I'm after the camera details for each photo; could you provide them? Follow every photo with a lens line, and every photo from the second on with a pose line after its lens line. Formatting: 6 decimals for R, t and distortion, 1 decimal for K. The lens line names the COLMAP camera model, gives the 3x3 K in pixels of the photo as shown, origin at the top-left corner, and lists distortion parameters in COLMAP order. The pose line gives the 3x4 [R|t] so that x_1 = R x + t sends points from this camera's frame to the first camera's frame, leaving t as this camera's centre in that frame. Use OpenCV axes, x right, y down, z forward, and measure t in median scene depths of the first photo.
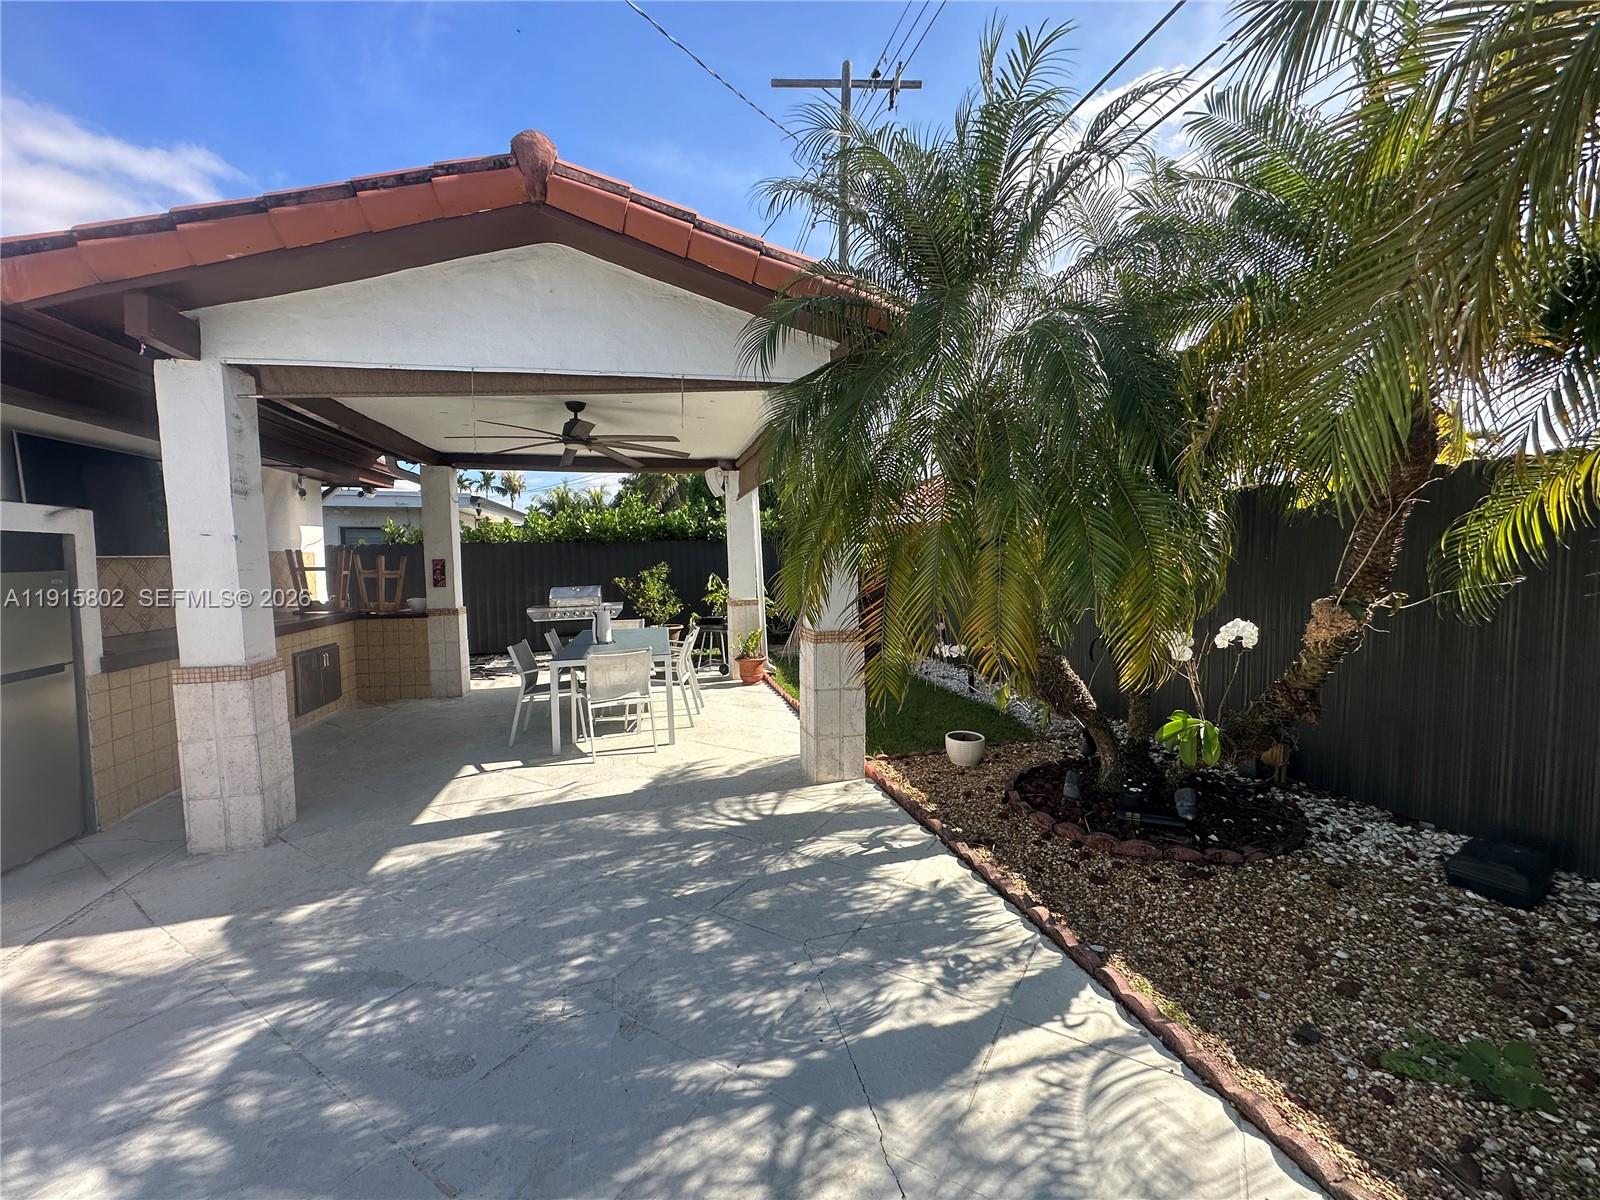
lens RADIAL K [[636.0, 0, 802.5], [0, 636.0, 598.3], [0, 0, 1]] dist [0.000880, 0.000021]
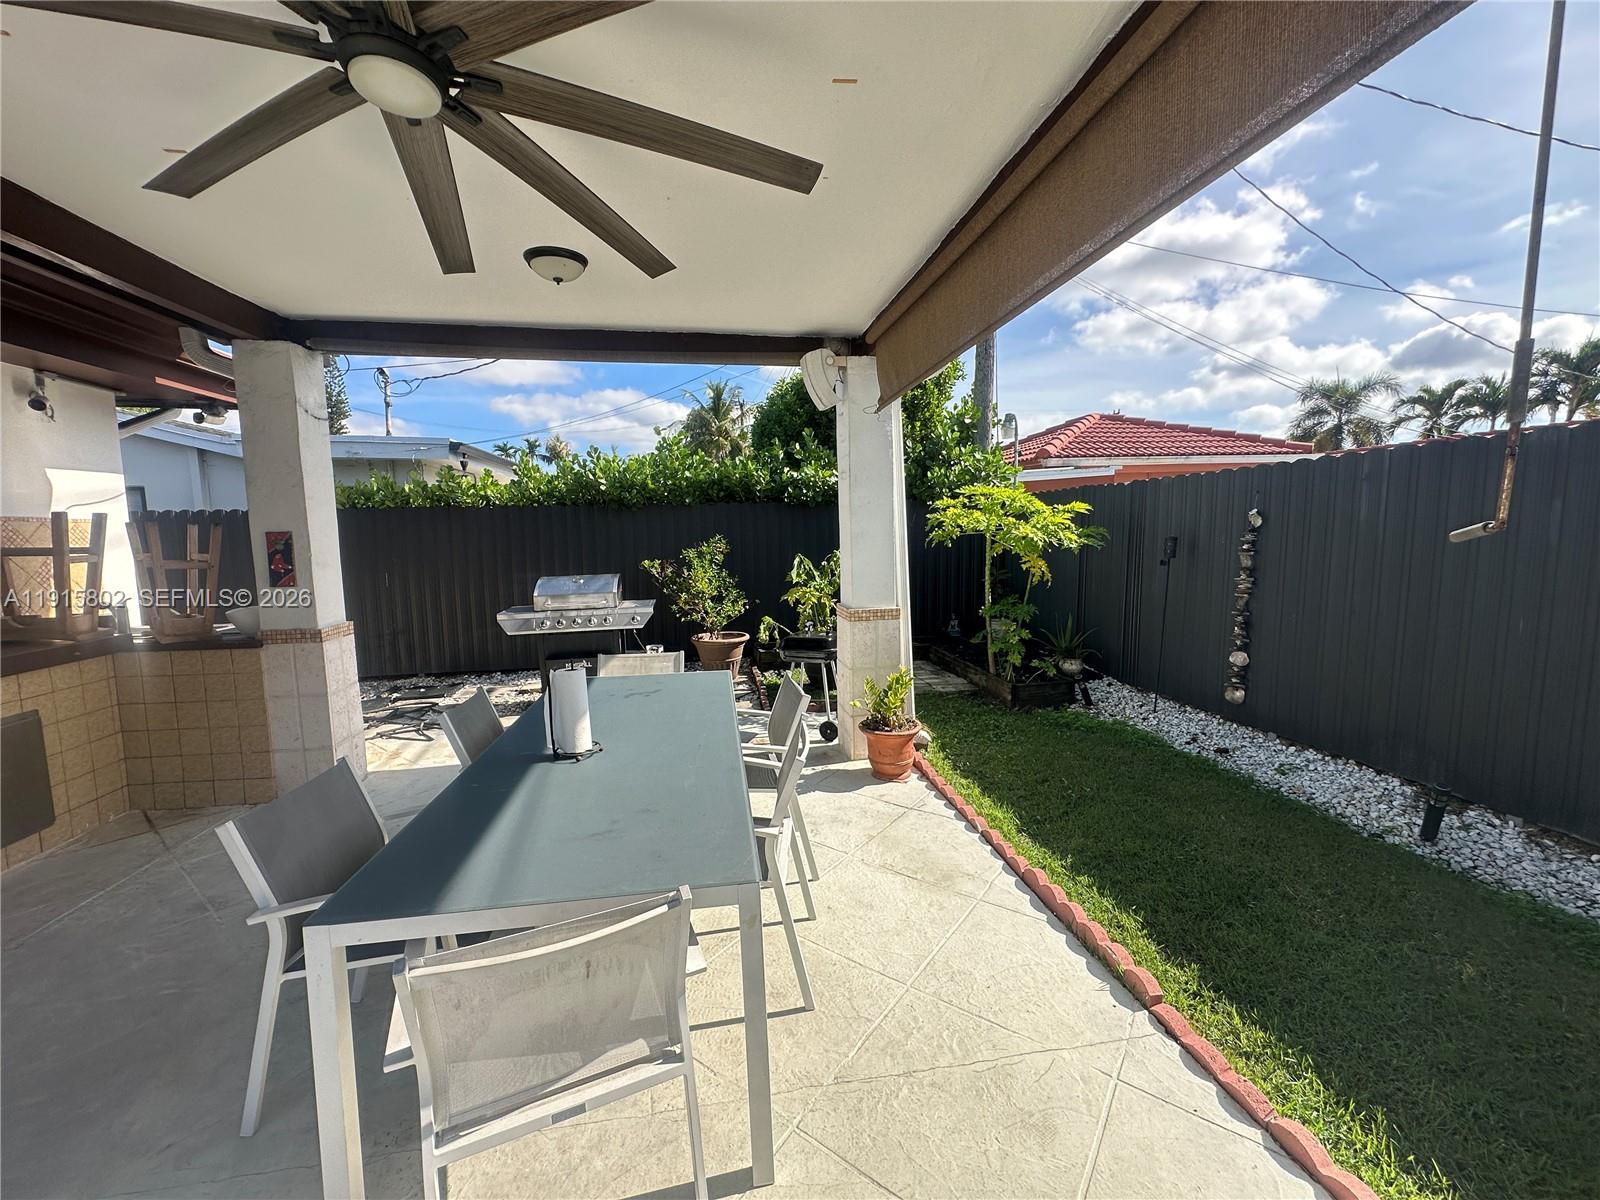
lens RADIAL K [[636.0, 0, 800.4], [0, 636.0, 596.8], [0, 0, 1]] dist [0.000880, 0.000021]
pose [[0.996683, 0.007748, -0.081007, -0.091027], [-0.004403, 0.999133, 0.041390, -0.024209], [0.081258, -0.040896, 0.995854, 0.397227]]
